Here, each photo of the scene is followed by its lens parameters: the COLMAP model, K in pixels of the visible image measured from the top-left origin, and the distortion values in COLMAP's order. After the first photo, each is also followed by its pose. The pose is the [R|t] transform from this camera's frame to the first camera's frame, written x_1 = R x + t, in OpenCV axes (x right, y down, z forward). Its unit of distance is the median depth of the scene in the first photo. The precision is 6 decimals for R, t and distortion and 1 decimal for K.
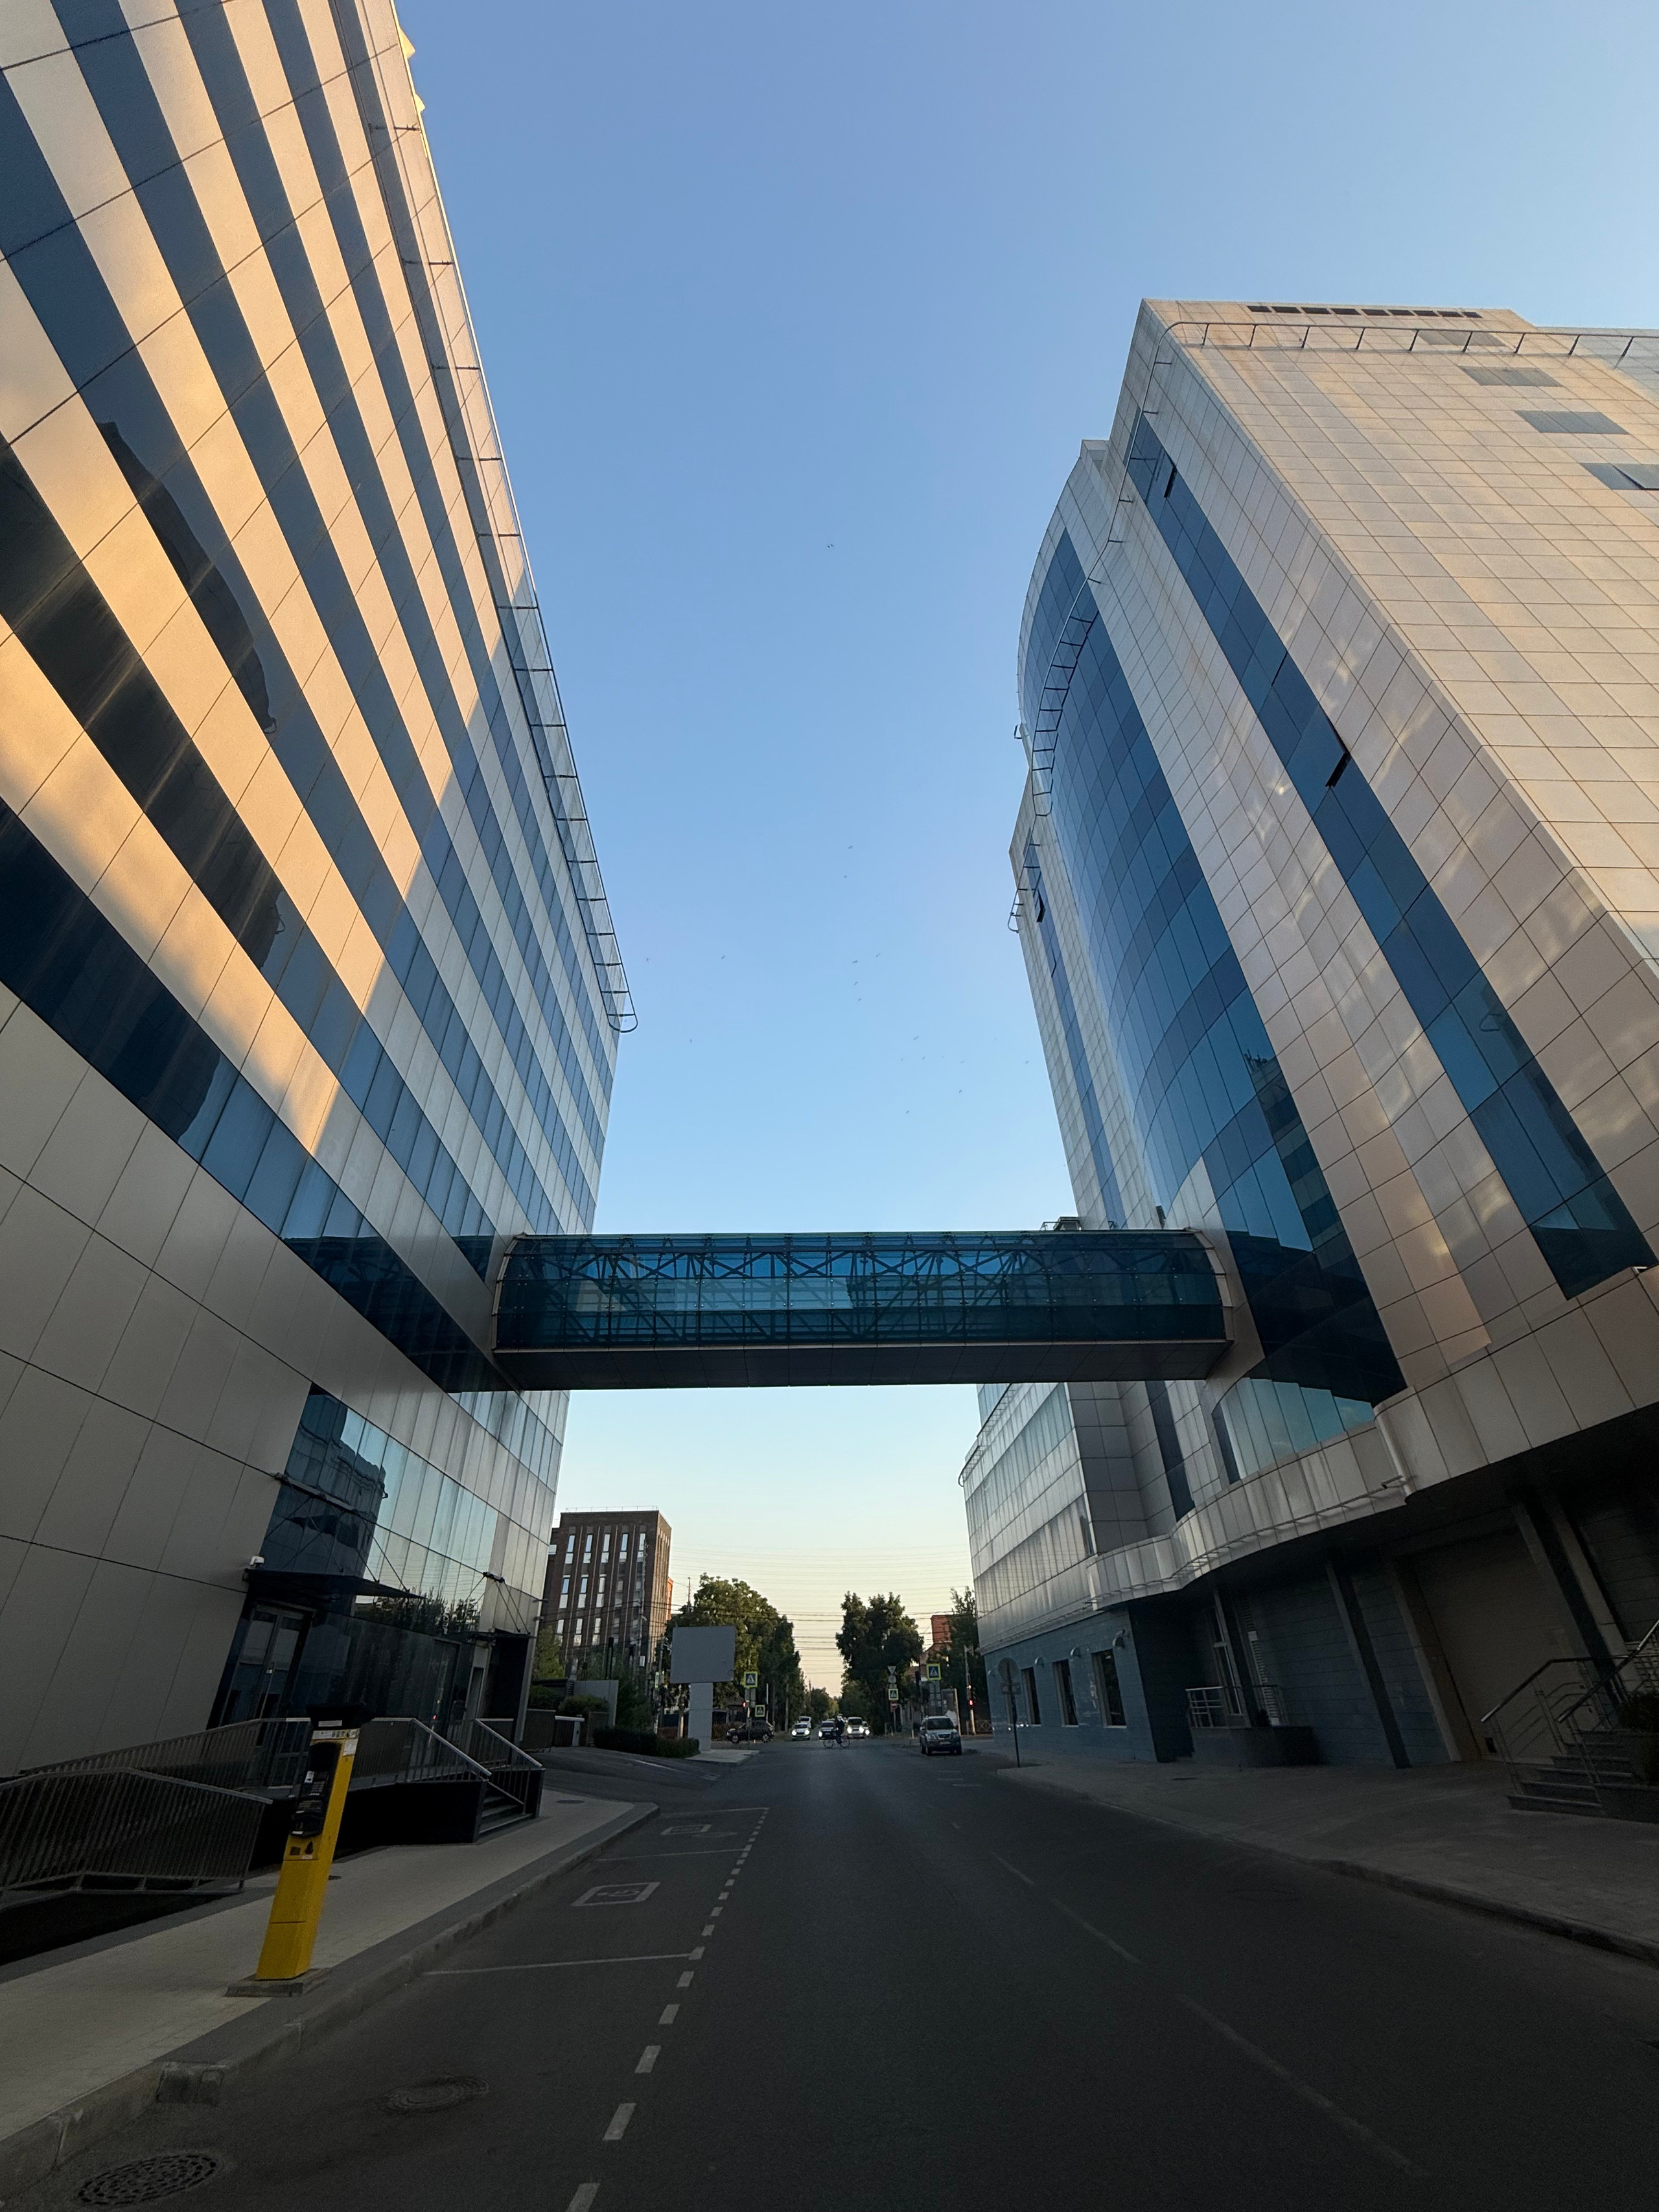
lens RADIAL K [[873.1, 0, 829.5], [0, 873.1, 1106.0], [0, 0, 1]] dist [0.000815, -0.000281]
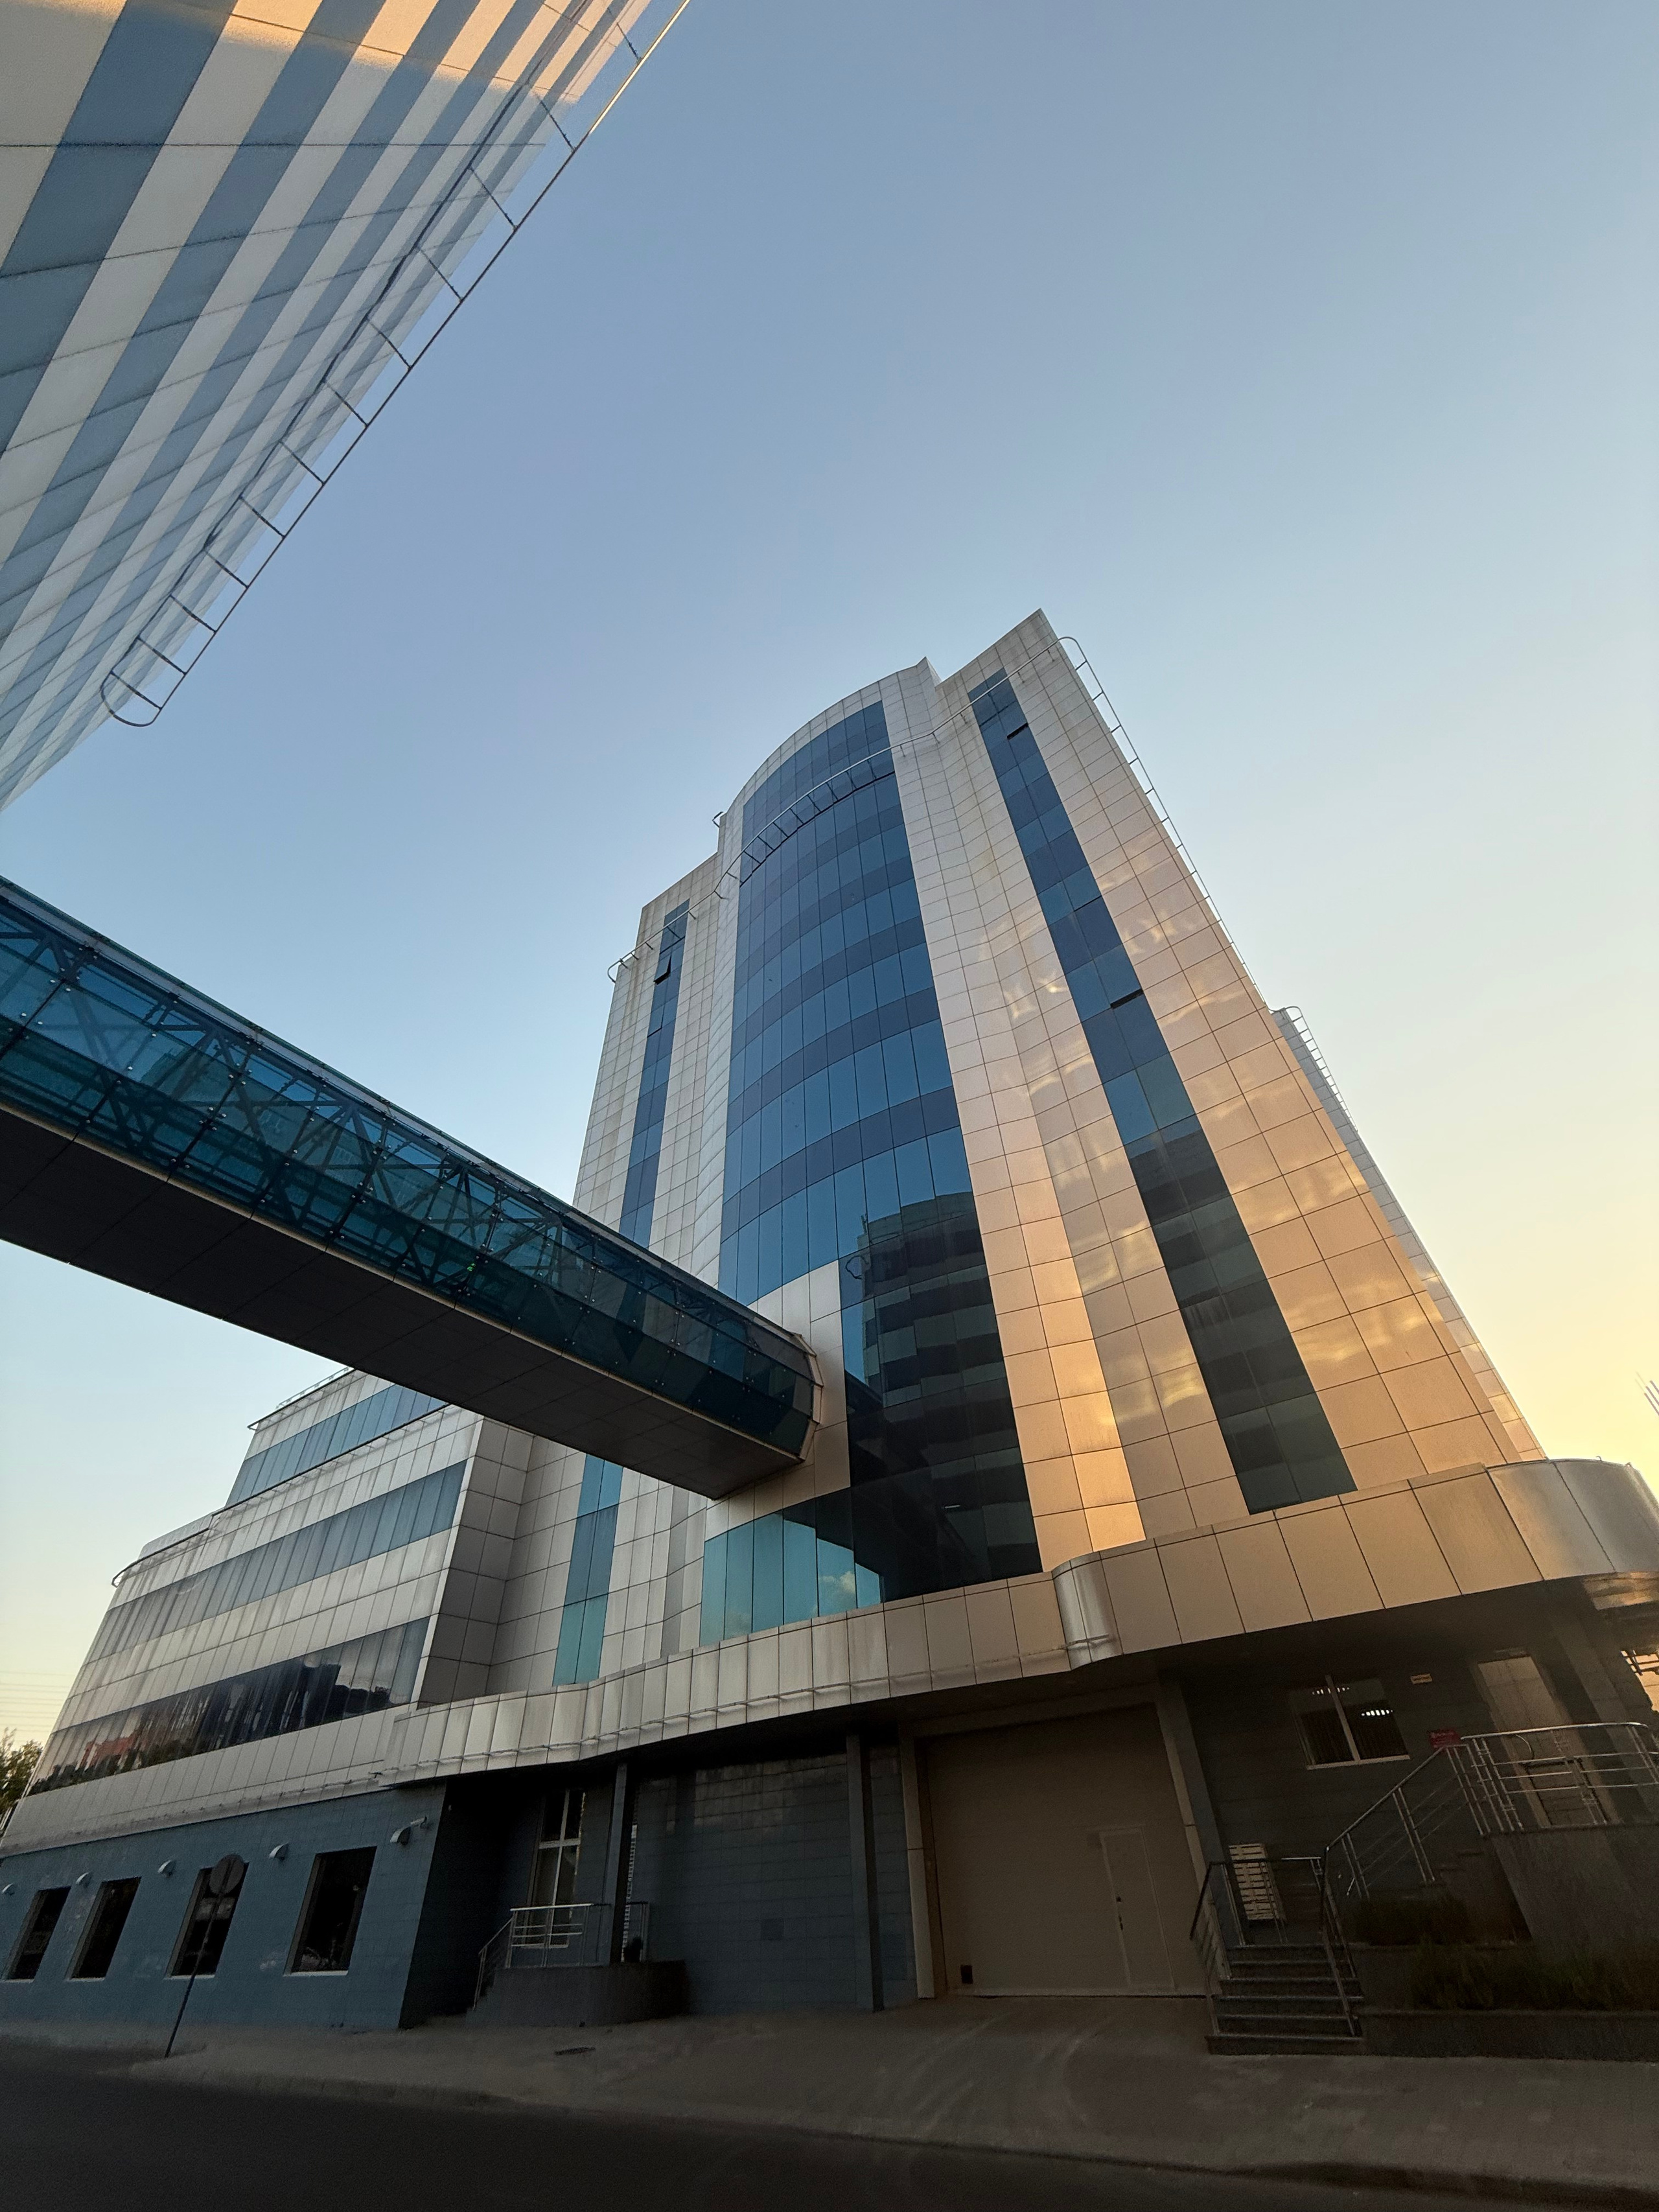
lens RADIAL K [[873.1, 0, 829.5], [0, 873.1, 1106.0], [0, 0, 1]] dist [0.000815, -0.000281]
pose [[0.630578, 0.524589, 0.571995, -0.229232], [-0.425537, 0.850022, -0.310454, 0.240190], [-0.649069, -0.047640, 0.759237, 0.347714]]
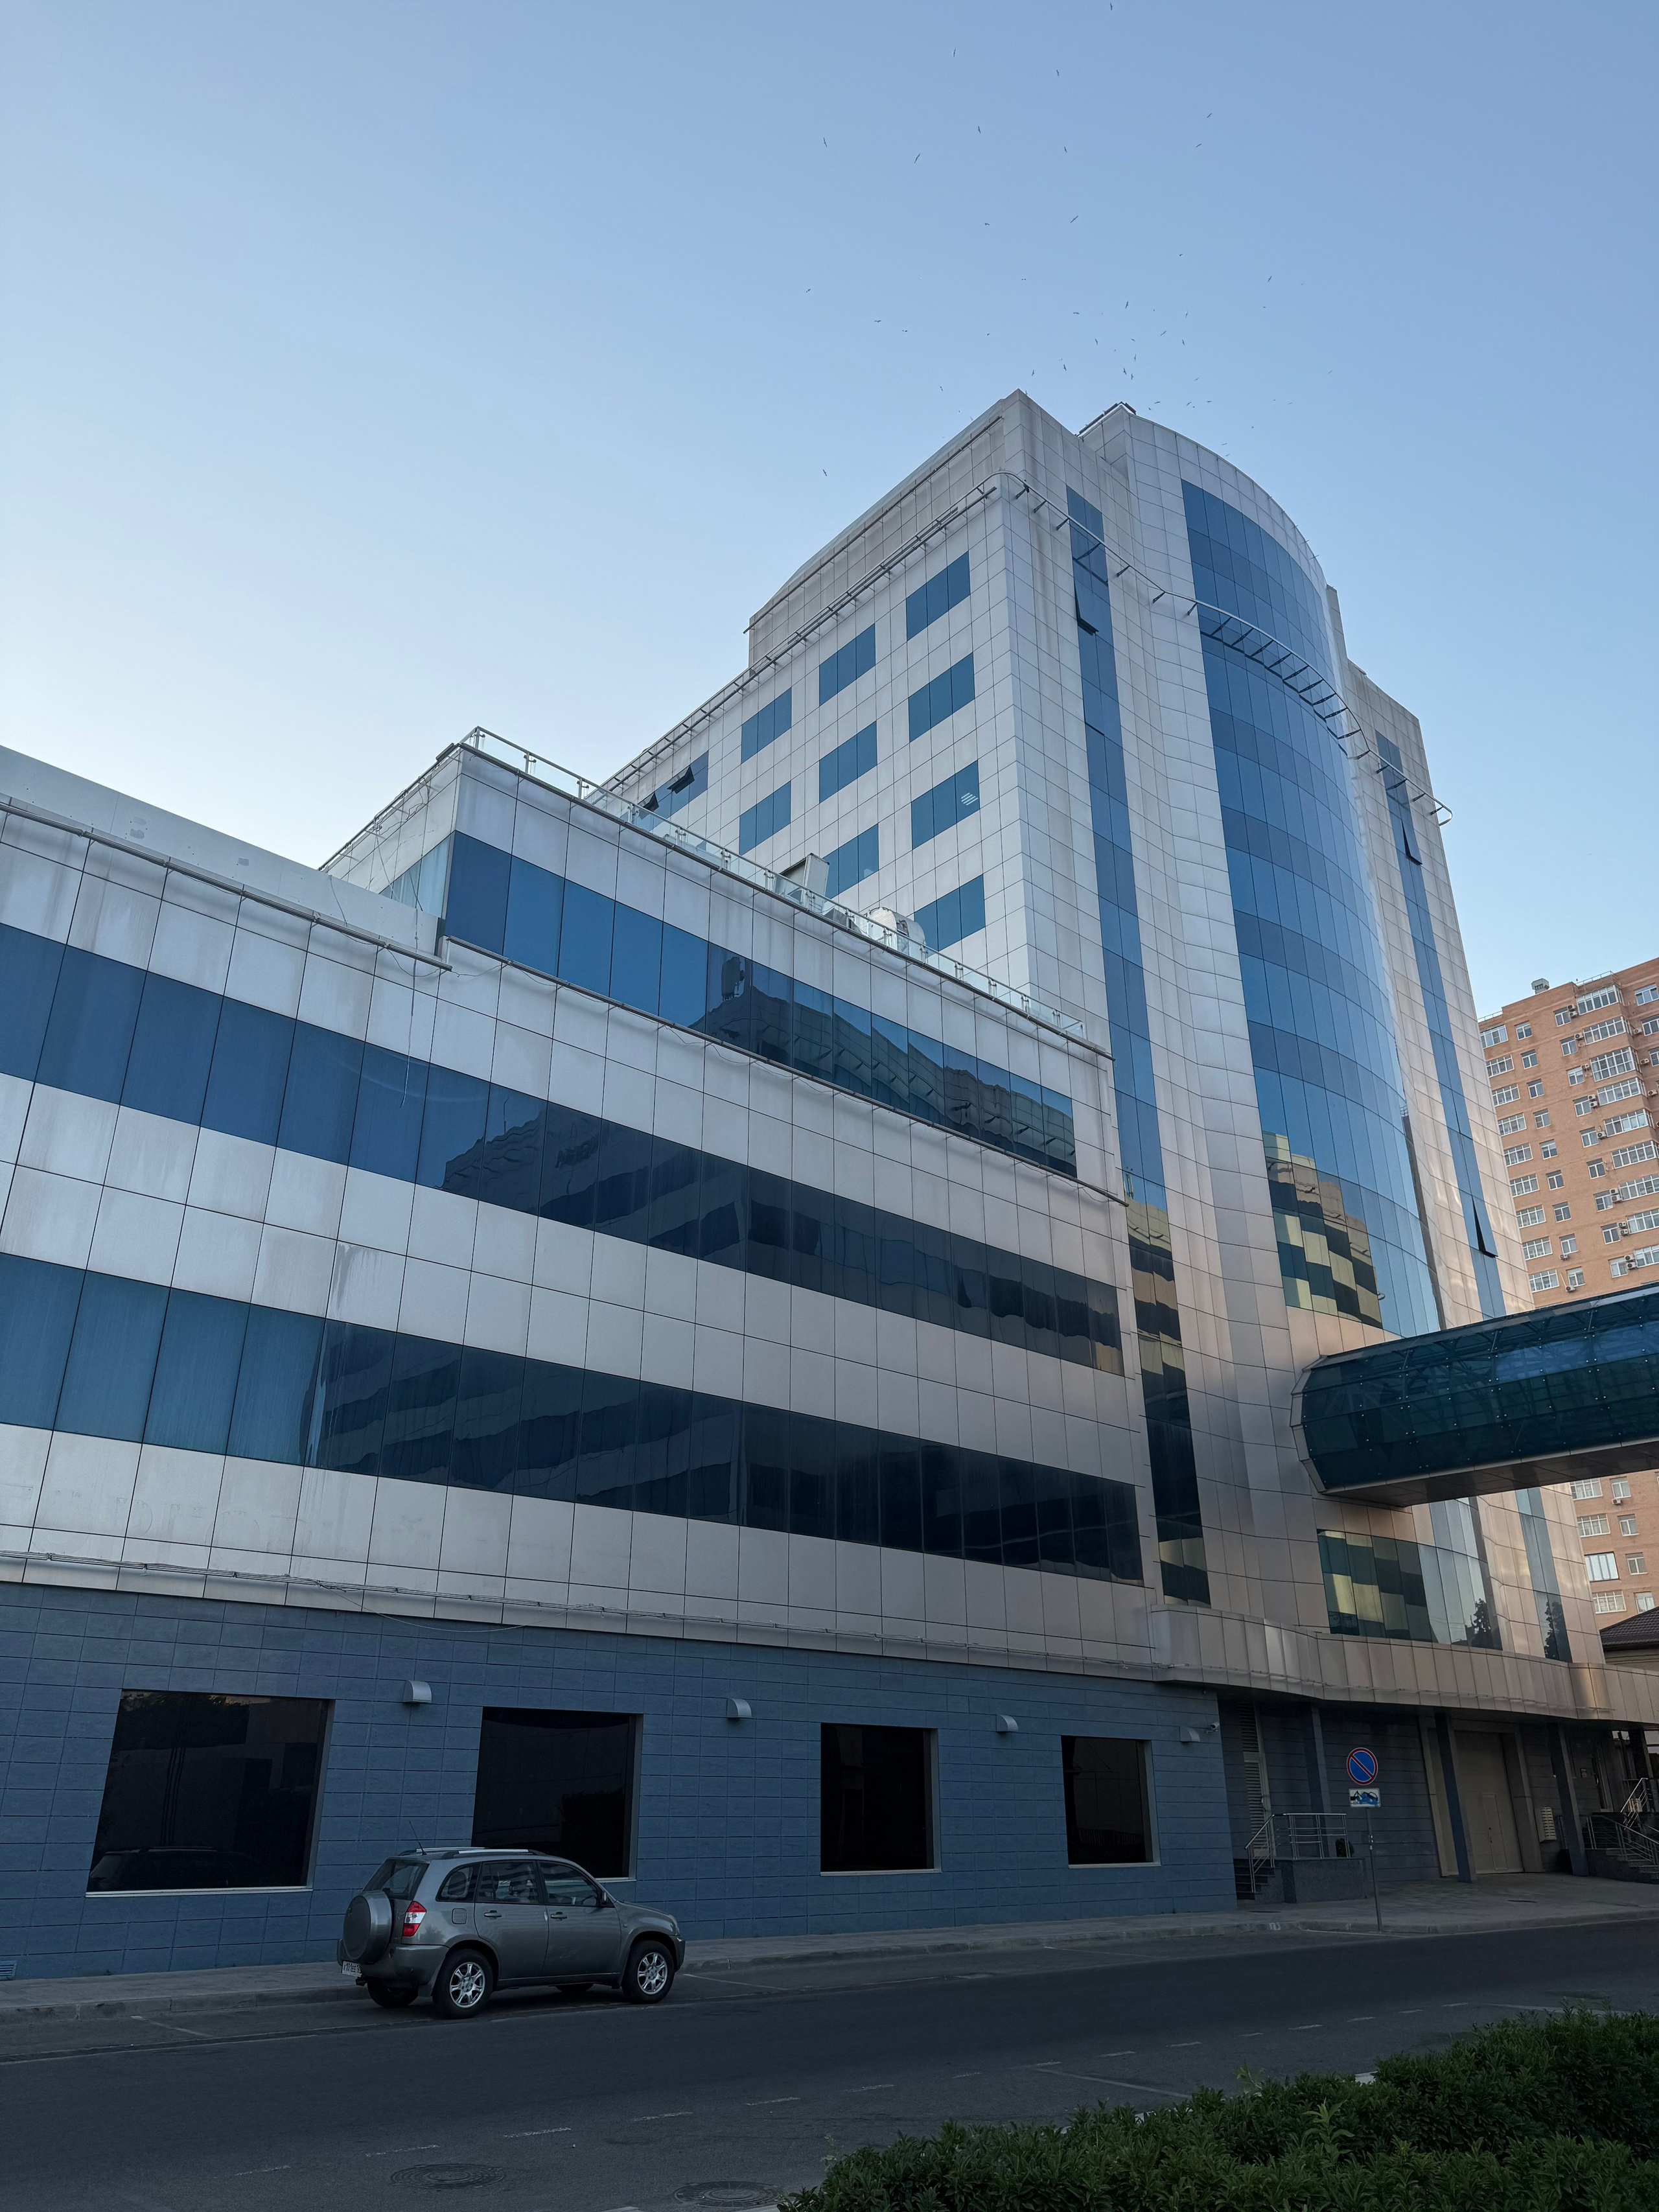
lens RADIAL K [[1553.3, 0, 834.7], [0, 1553.3, 1083.5], [0, 0, 1]] dist [0.056444, -0.003564]
pose [[-0.645049, 0.355686, 0.676313, -0.540089], [-0.414098, 0.581127, -0.700581, 1.603627], [-0.642211, -0.731969, -0.227567, 2.289467]]
